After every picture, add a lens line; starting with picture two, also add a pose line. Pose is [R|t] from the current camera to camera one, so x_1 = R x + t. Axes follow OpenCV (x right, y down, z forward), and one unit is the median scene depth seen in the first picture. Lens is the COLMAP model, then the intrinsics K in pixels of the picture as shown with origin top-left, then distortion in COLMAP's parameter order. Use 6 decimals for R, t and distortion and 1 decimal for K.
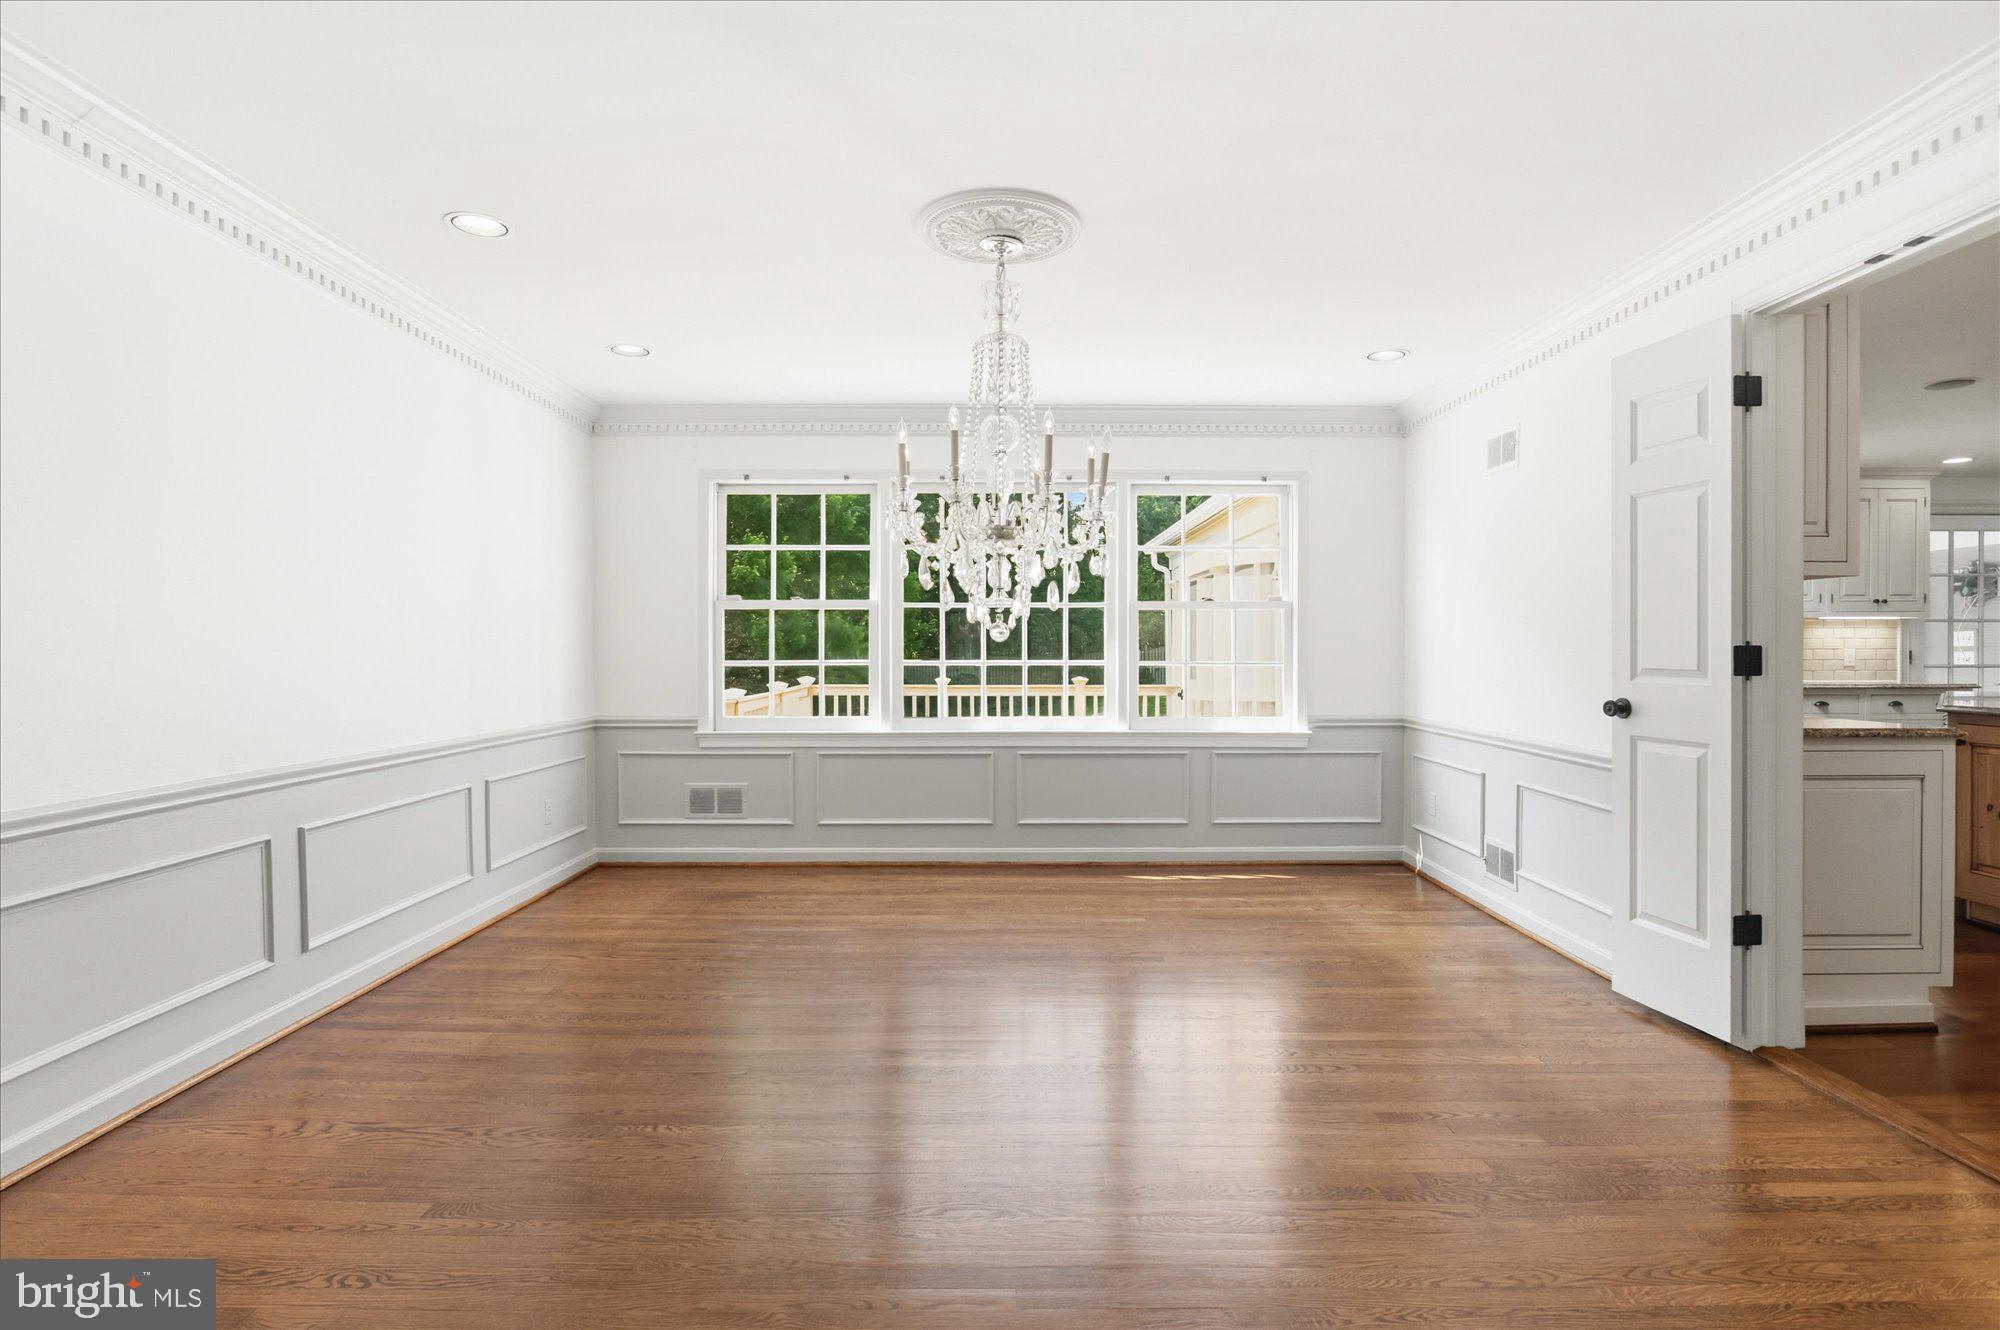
lens RADIAL K [[971.6, 0, 1001.0], [0, 971.6, 654.2], [0, 0, 1]] dist [-0.010844, -0.000249]
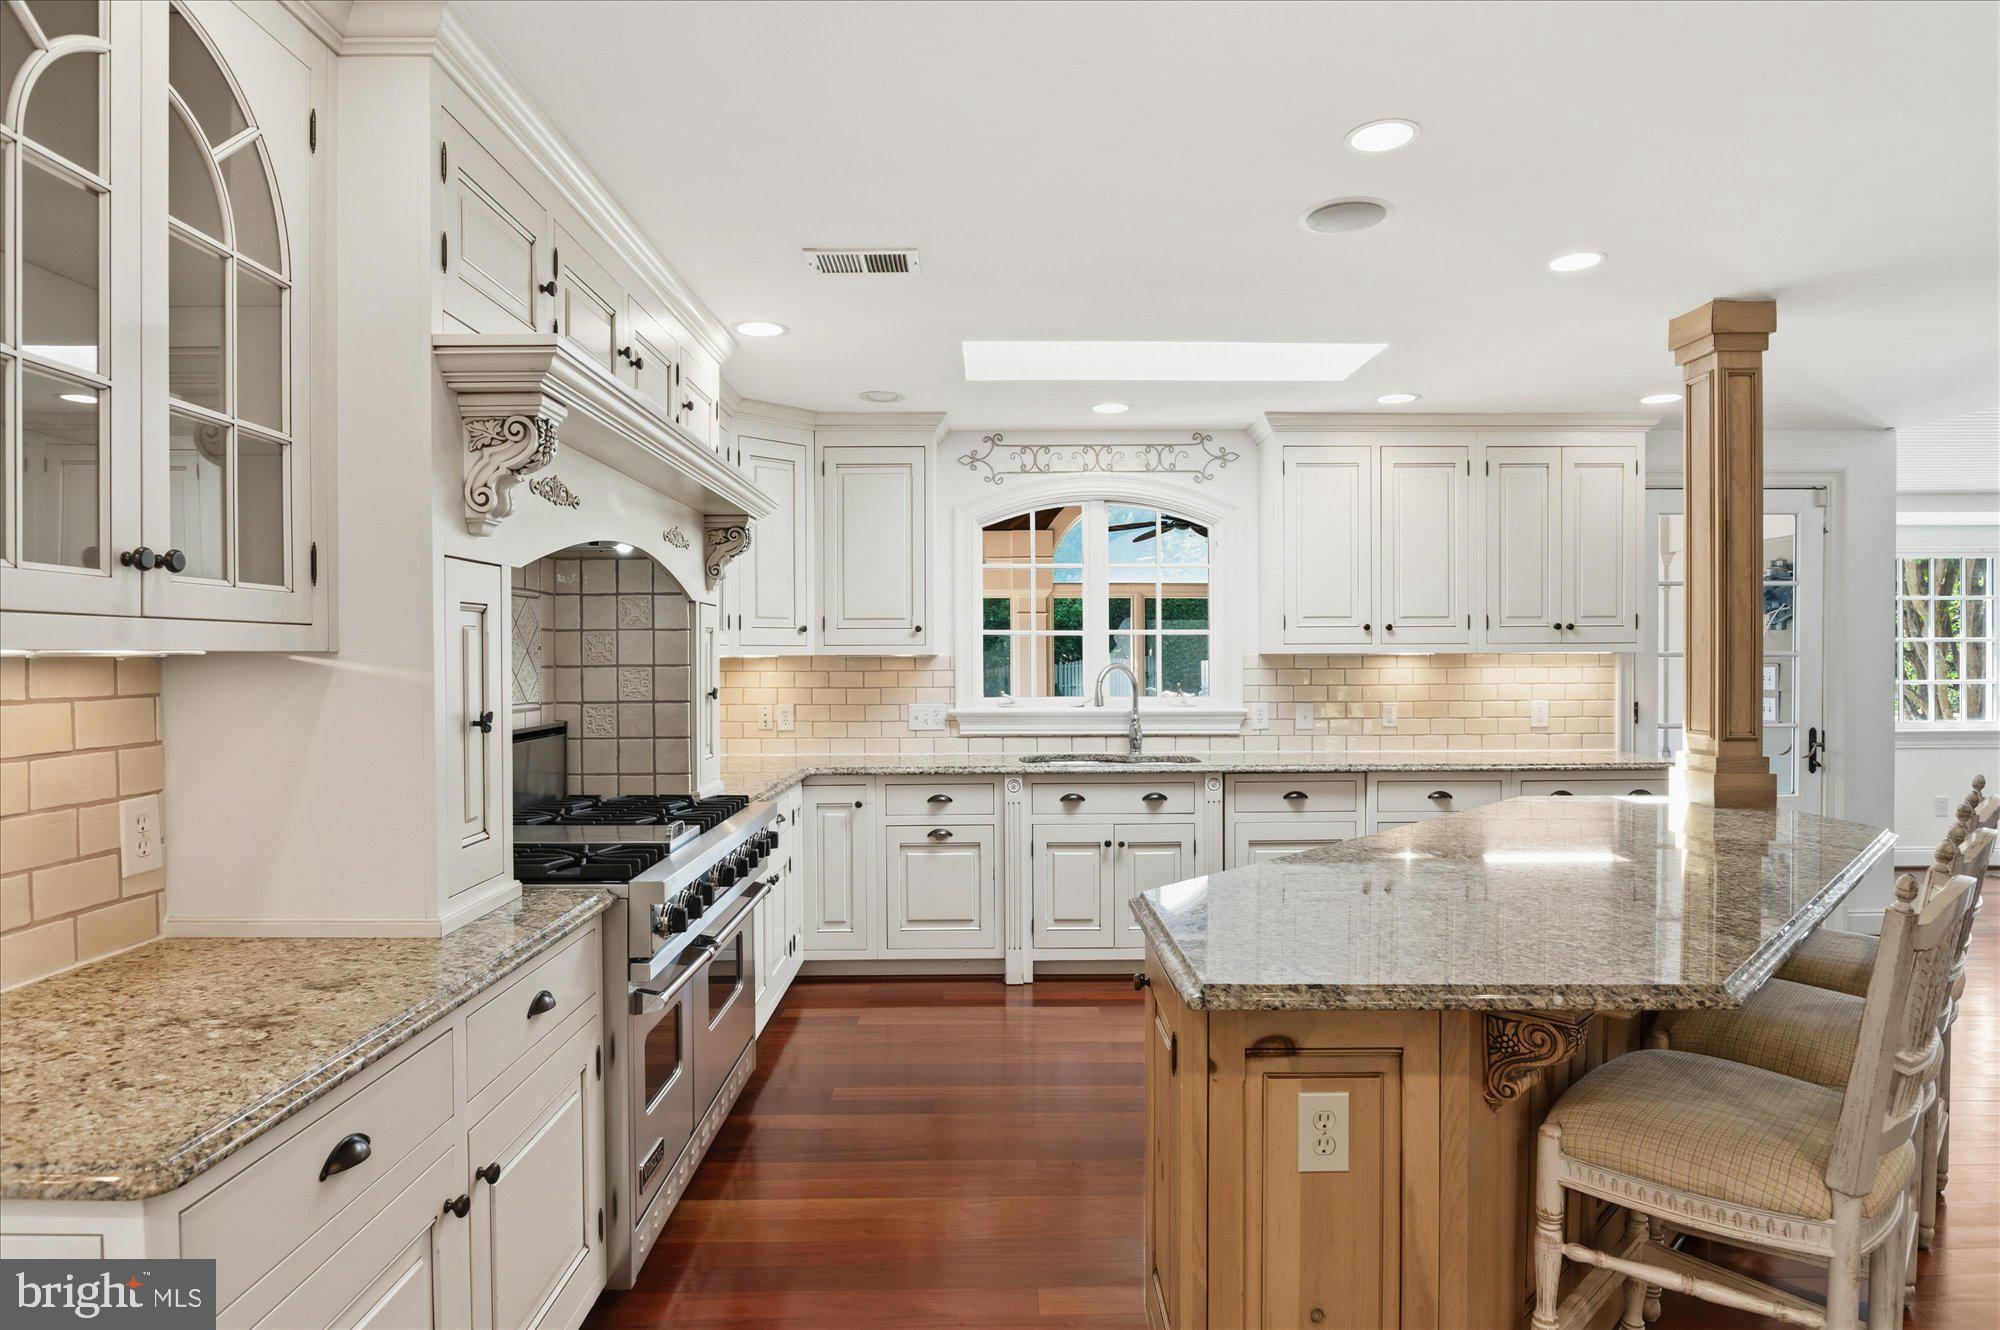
lens RADIAL K [[1123.7, 0, 987.6], [0, 1123.7, 667.5], [0, 0, 1]] dist [-0.021757, 0.004253]
pose [[0.999972, 0.000919, 0.007434, 0.532435], [-0.000958, 0.999986, 0.005151, -0.031608], [-0.007430, -0.005158, 0.999959, 0.276358]]
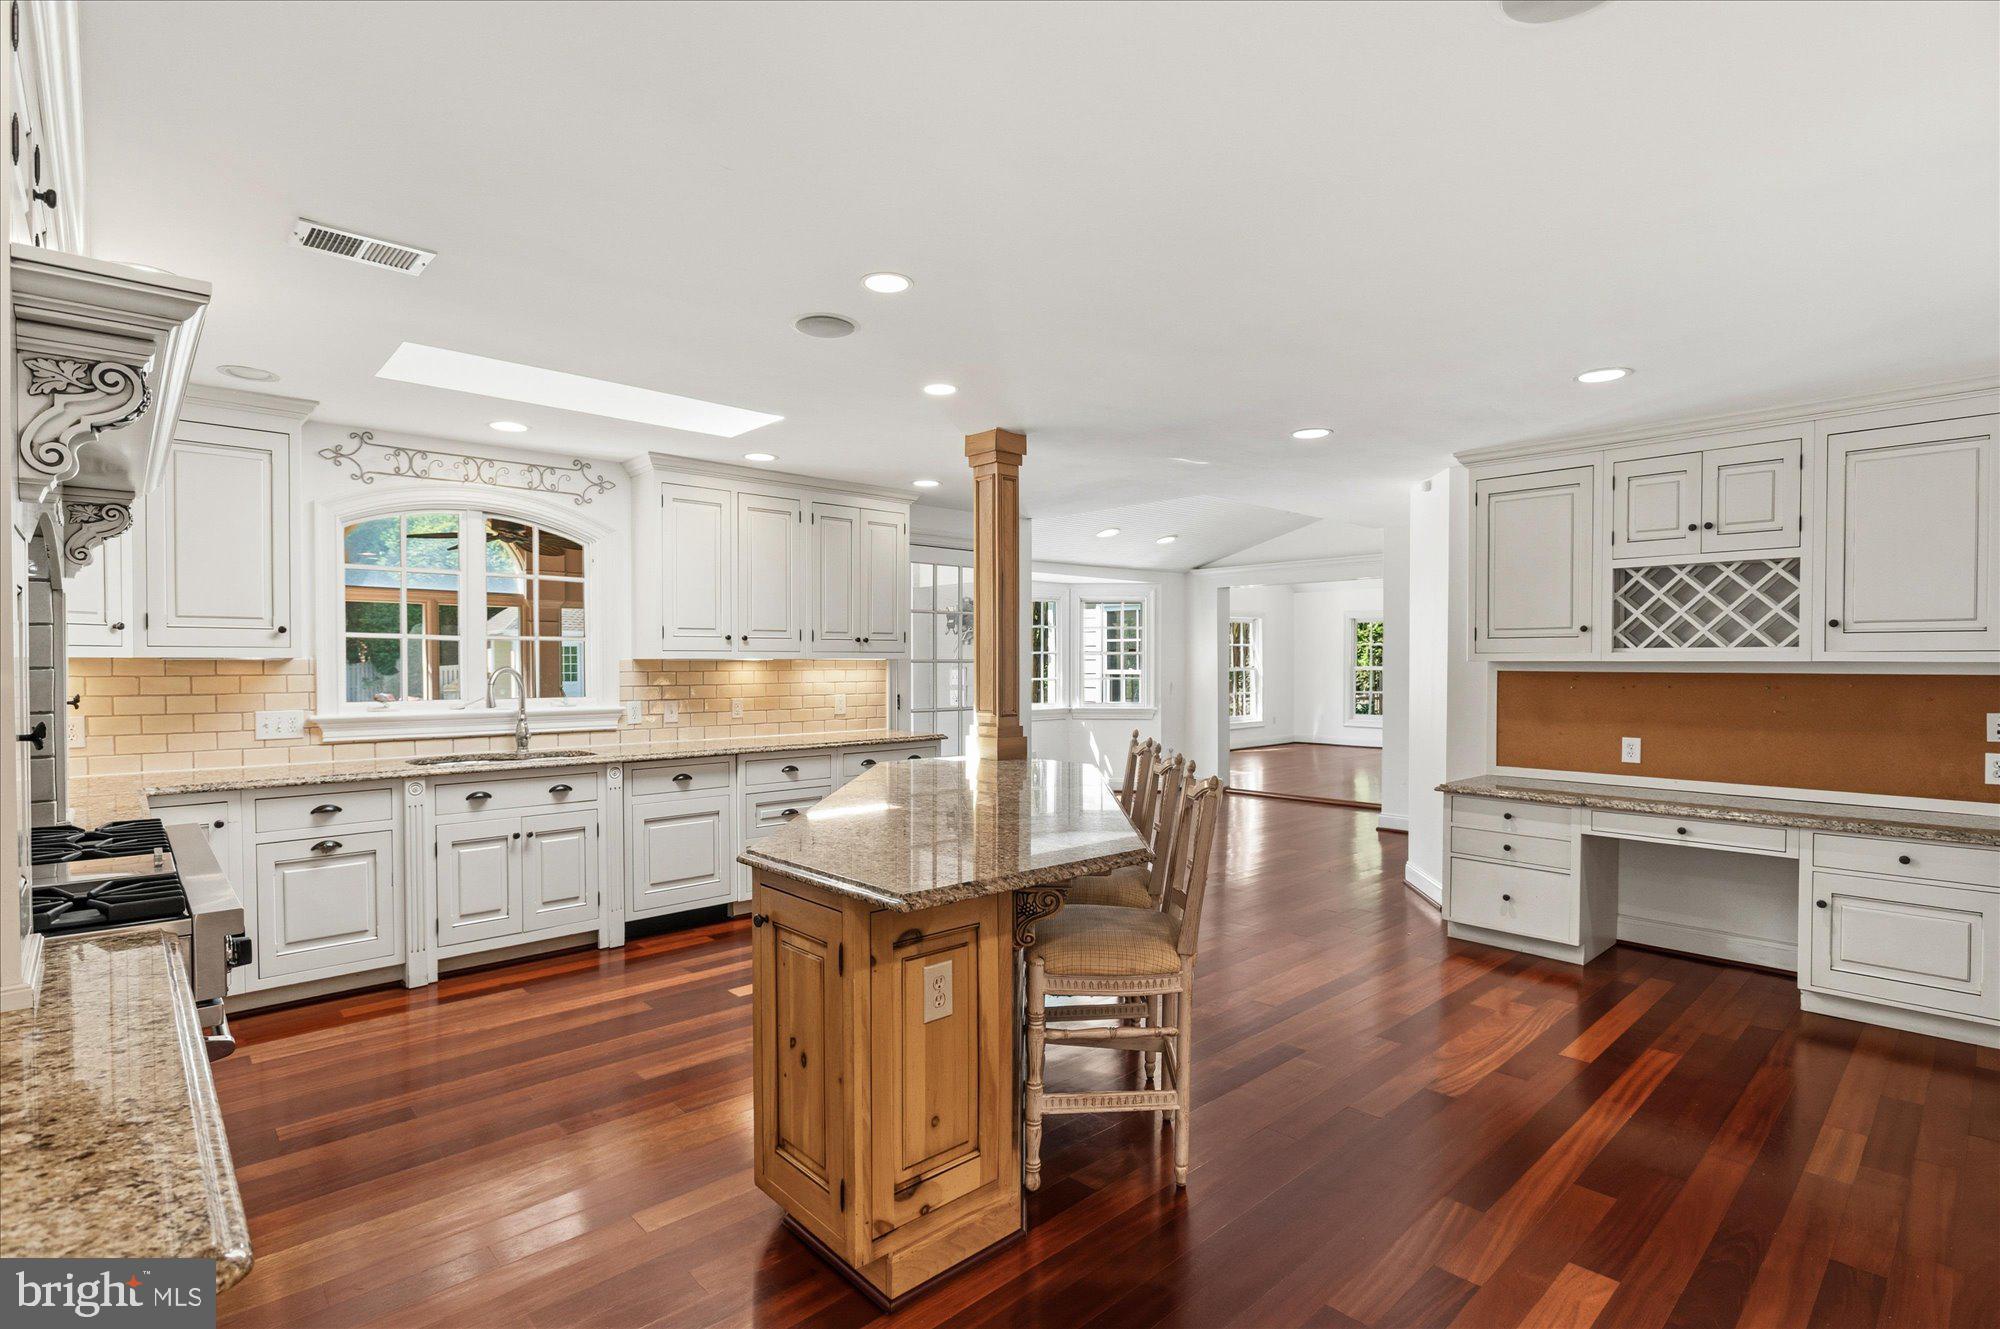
lens RADIAL K [[971.6, 0, 997.2], [0, 971.6, 675.6], [0, 0, 1]] dist [-0.010844, -0.000249]
pose [[0.728970, -0.005103, 0.684527, 0.408358], [-0.000002, 0.999972, 0.007457, -0.029645], [-0.684546, -0.005438, 0.728949, 0.286951]]
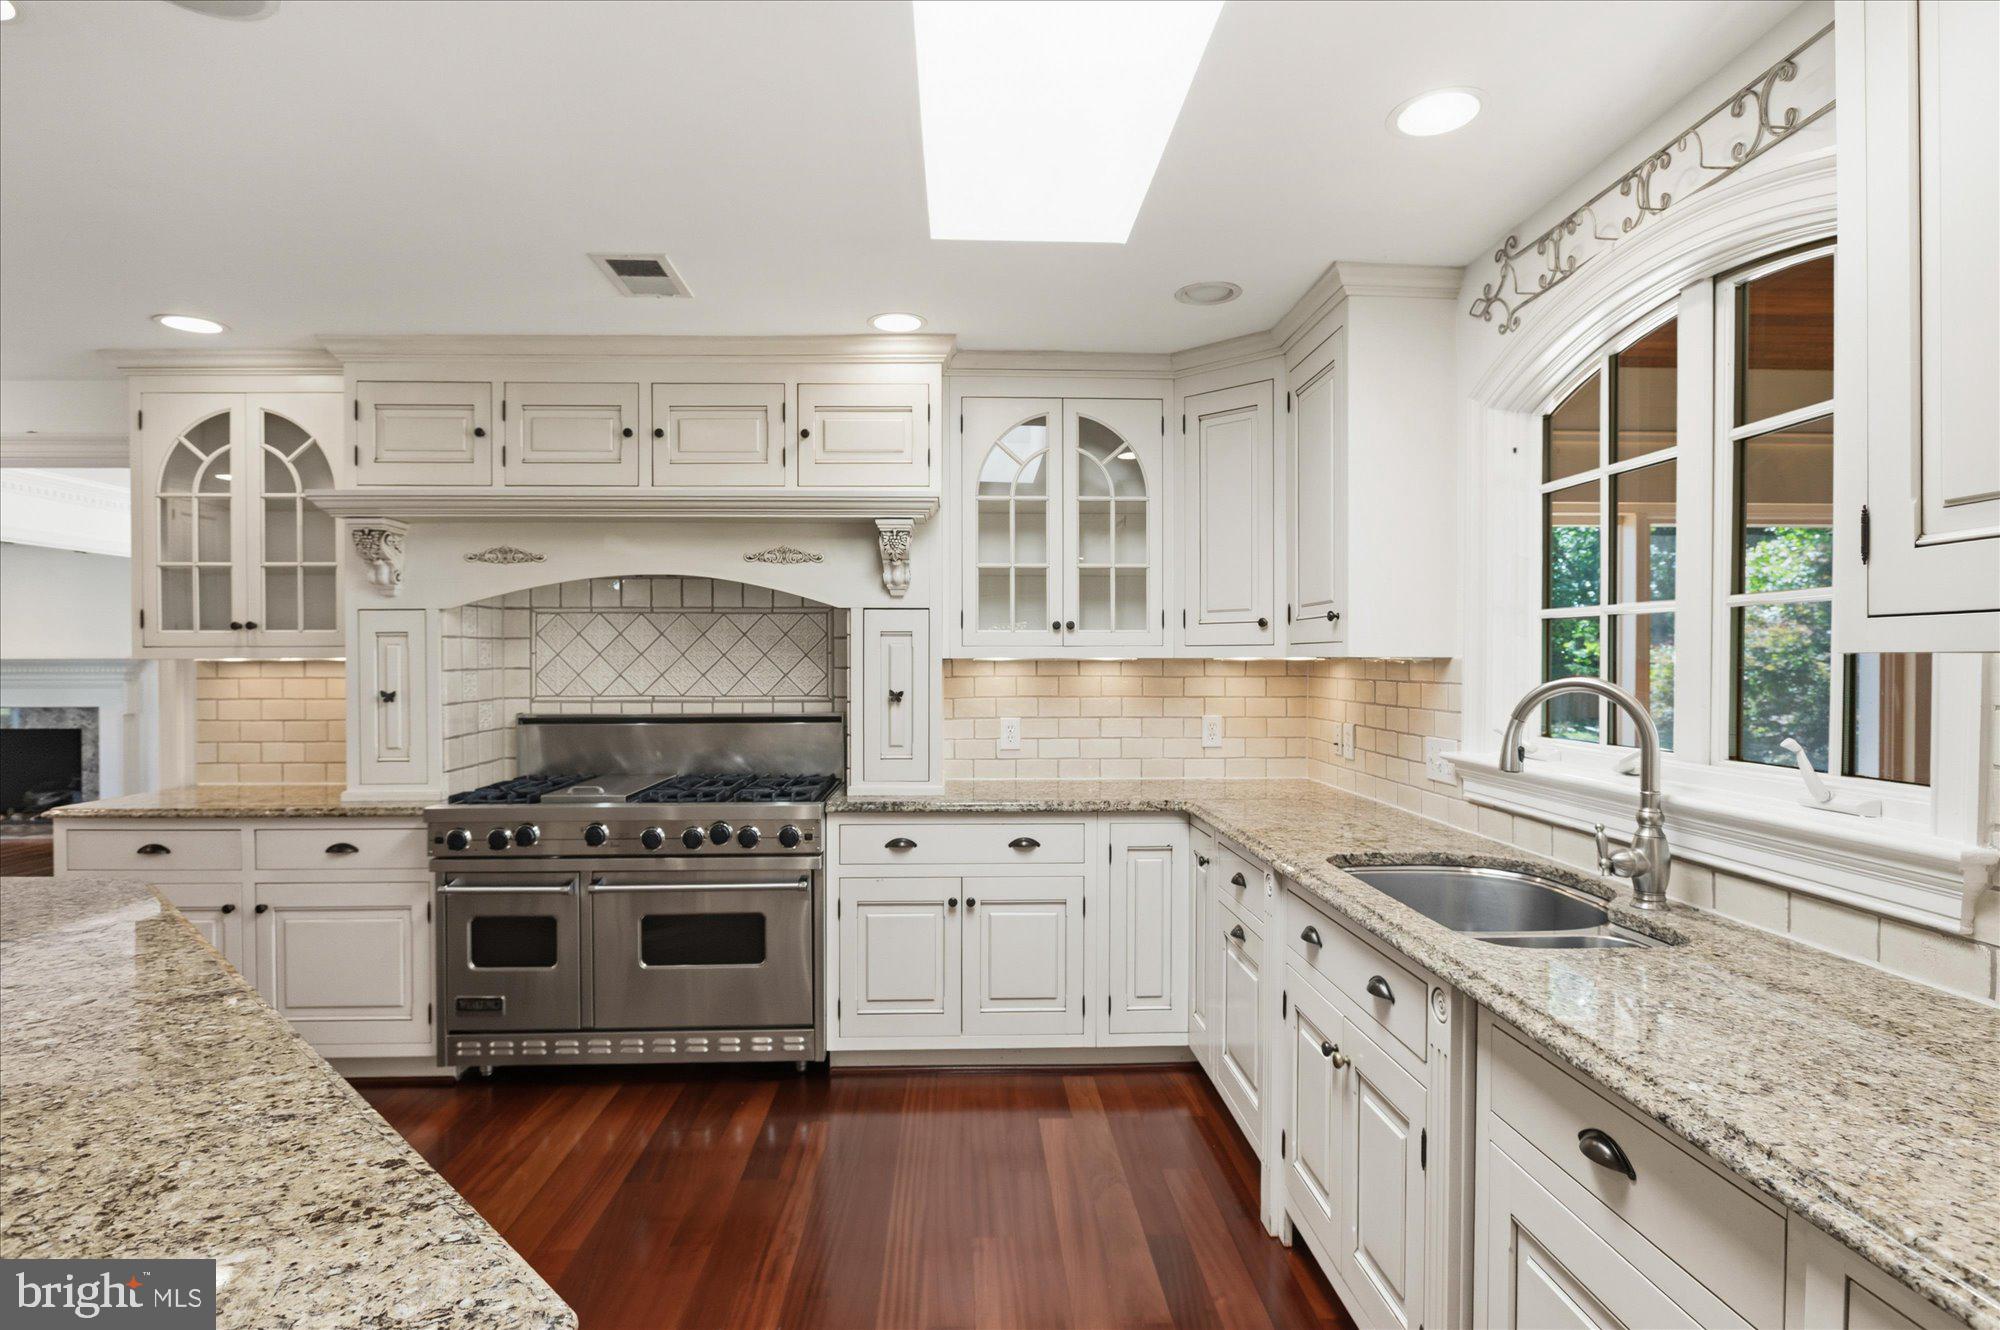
lens RADIAL K [[971.6, 0, 989.2], [0, 971.6, 668.9], [0, 0, 1]] dist [-0.010844, -0.000249]
pose [[0.044894, 0.015296, -0.998875, 0.888485], [-0.002558, 0.999881, 0.015197, -0.036795], [0.998988, 0.001873, 0.044928, 0.845719]]
